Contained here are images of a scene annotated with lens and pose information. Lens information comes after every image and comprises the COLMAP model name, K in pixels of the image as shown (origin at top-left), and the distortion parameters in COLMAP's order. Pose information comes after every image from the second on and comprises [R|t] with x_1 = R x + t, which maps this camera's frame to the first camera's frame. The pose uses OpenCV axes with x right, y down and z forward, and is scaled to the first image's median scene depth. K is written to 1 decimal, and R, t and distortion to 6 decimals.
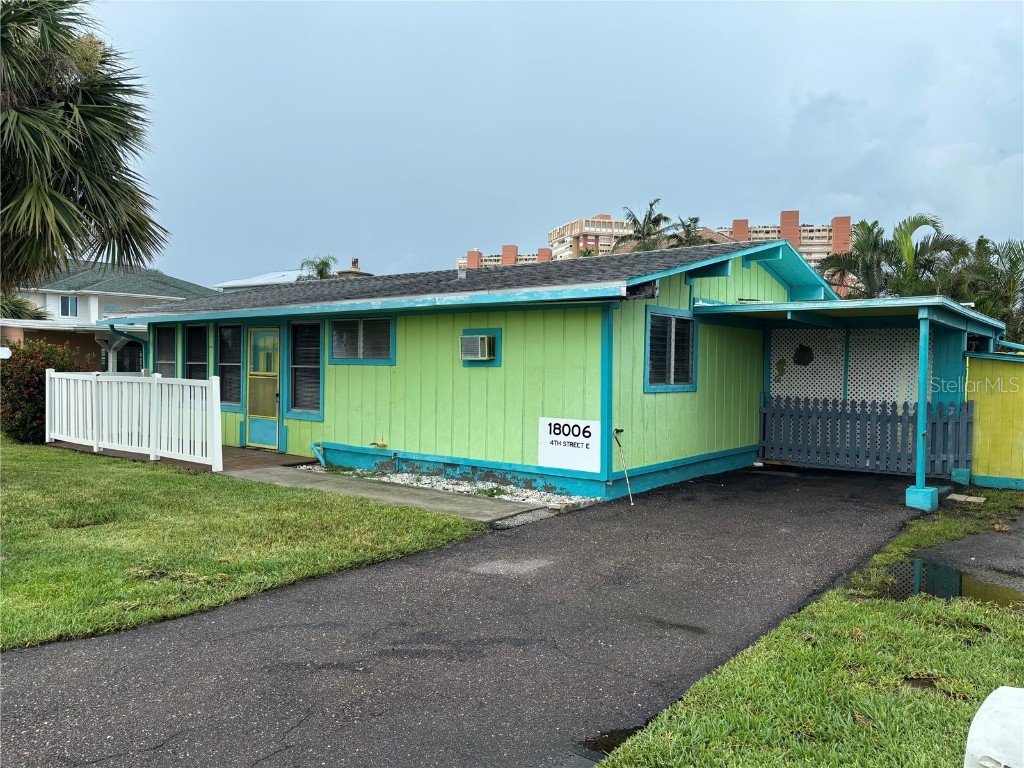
lens RADIAL K [[771.4, 0, 519.3], [0, 771.4, 387.3], [0, 0, 1]] dist [0.073406, -0.083946]
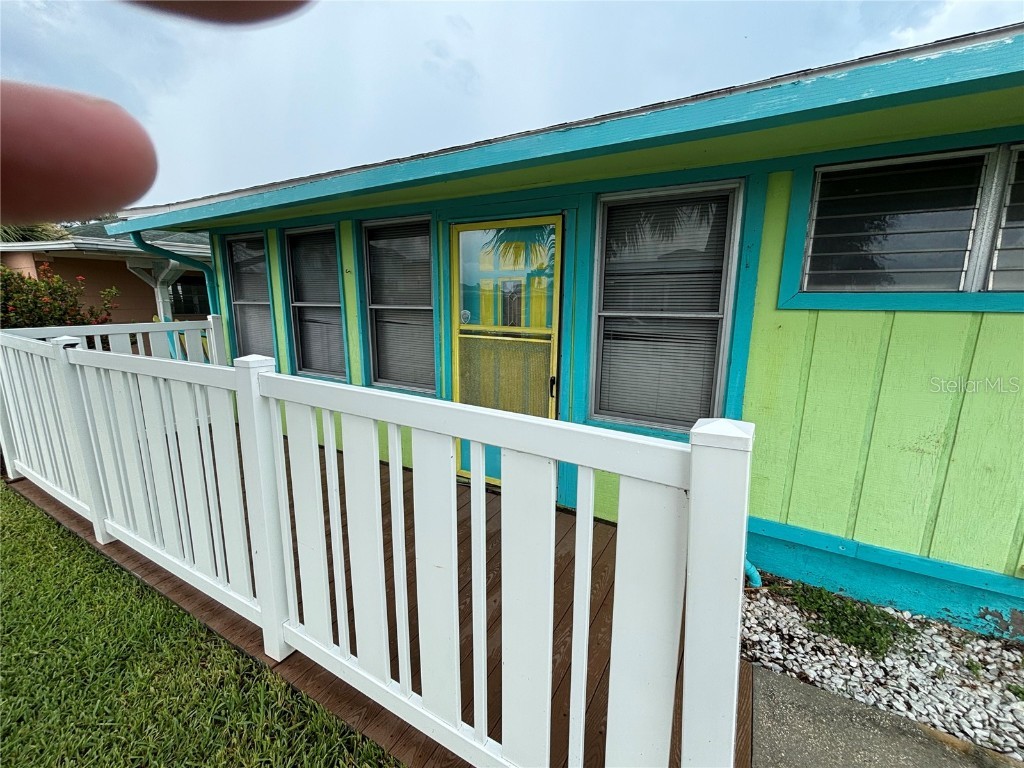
lens RADIAL K [[422.8, 0, 511.4], [0, 422.8, 382.1], [0, 0, 1]] dist [0.009559, -0.004450]
pose [[0.989049, -0.039600, 0.142175, -0.444082], [0.014942, 0.985249, 0.170473, -0.035999], [-0.146828, -0.166482, 0.975051, 0.935269]]
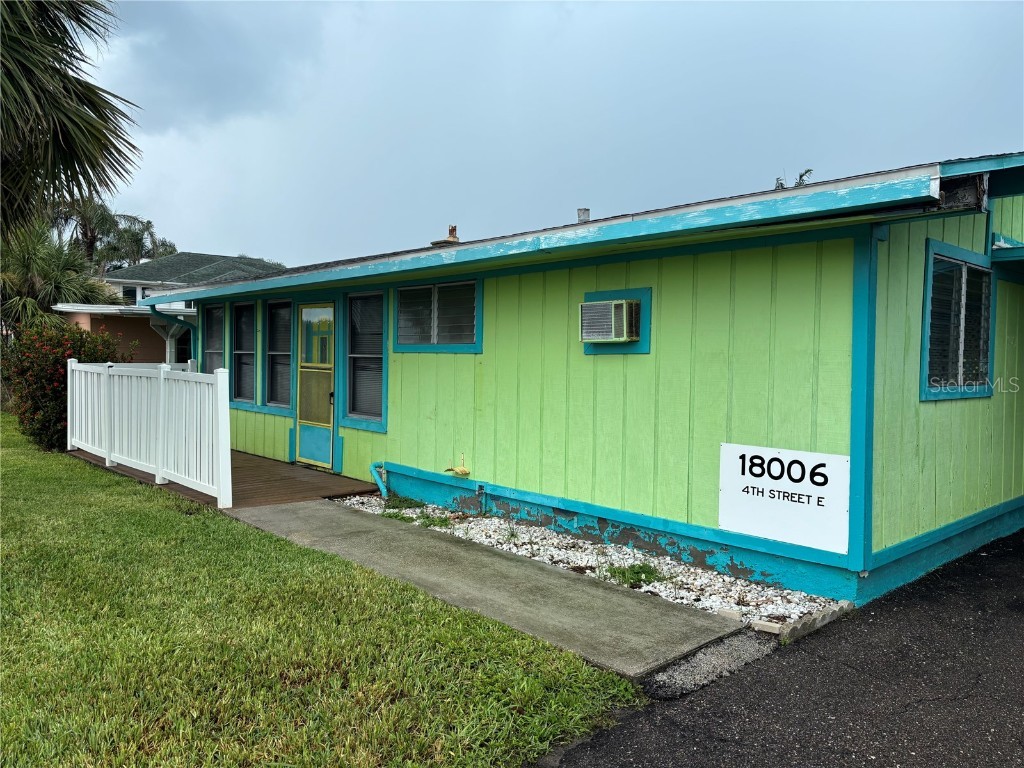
lens RADIAL K [[767.5, 0, 506.3], [0, 767.5, 389.1], [0, 0, 1]] dist [0.059452, -0.077969]
pose [[0.985539, 0.007269, -0.169291, -0.029733], [-0.005488, 0.999925, 0.010989, -0.005053], [0.169358, -0.009901, 0.985505, 0.372339]]
